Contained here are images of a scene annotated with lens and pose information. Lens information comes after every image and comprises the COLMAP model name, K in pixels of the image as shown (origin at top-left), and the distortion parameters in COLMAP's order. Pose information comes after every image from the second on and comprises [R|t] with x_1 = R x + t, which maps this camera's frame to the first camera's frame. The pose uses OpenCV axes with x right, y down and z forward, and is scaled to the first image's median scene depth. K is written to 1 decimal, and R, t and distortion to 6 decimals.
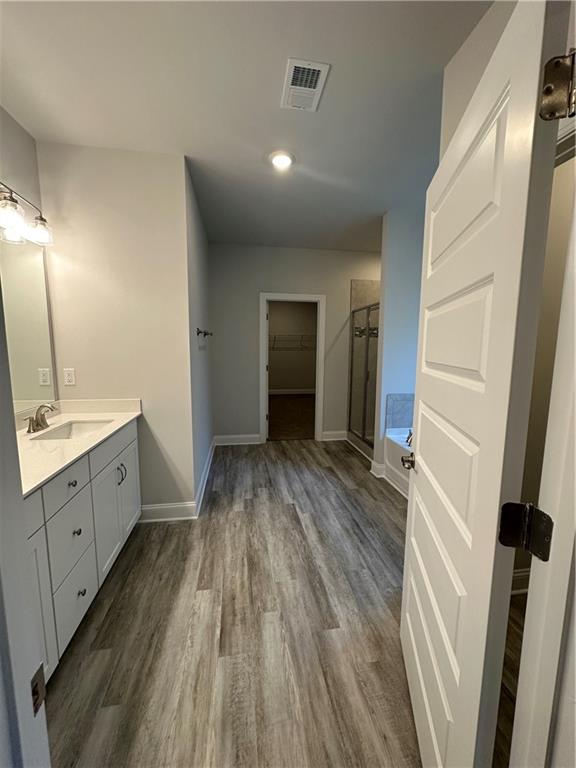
lens RADIAL K [[307.3, 0, 287.5], [0, 307.3, 384.6], [0, 0, 1]] dist [-0.001532, -0.000153]
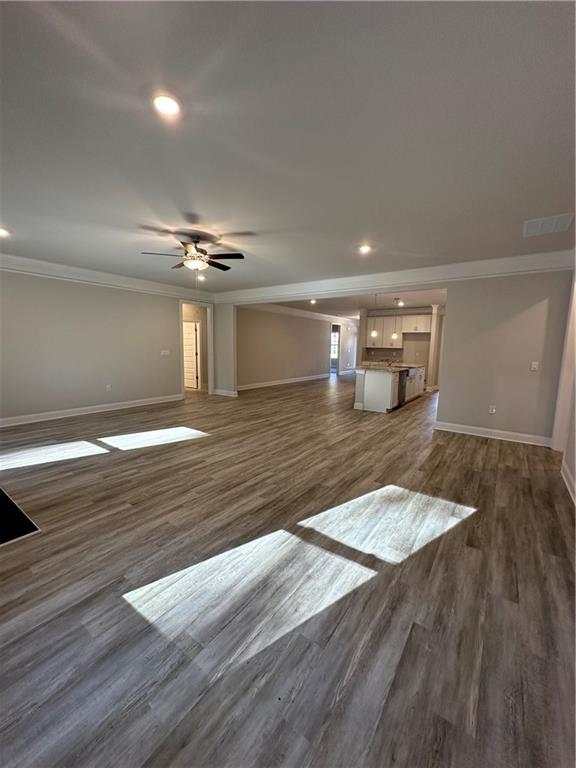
lens RADIAL K [[307.3, 0, 287.9], [0, 307.3, 383.5], [0, 0, 1]] dist [-0.001532, -0.000153]
pose [[-0.704735, -0.107957, 0.701208, -0.908385], [0.062373, 0.975100, 0.212812, -0.236139], [-0.706723, 0.193712, -0.680454, 1.574538]]
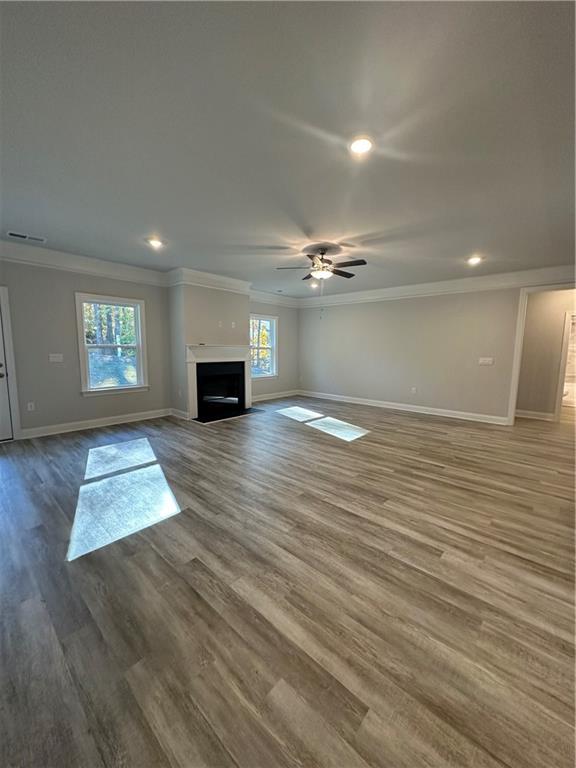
lens RADIAL K [[307.3, 0, 287.9], [0, 307.3, 384.2], [0, 0, 1]] dist [-0.001532, -0.000153]
pose [[0.788176, -0.071276, 0.611309, -0.747896], [0.067949, 0.997277, 0.028669, -0.070444], [-0.611688, 0.018942, 0.790873, 0.258905]]
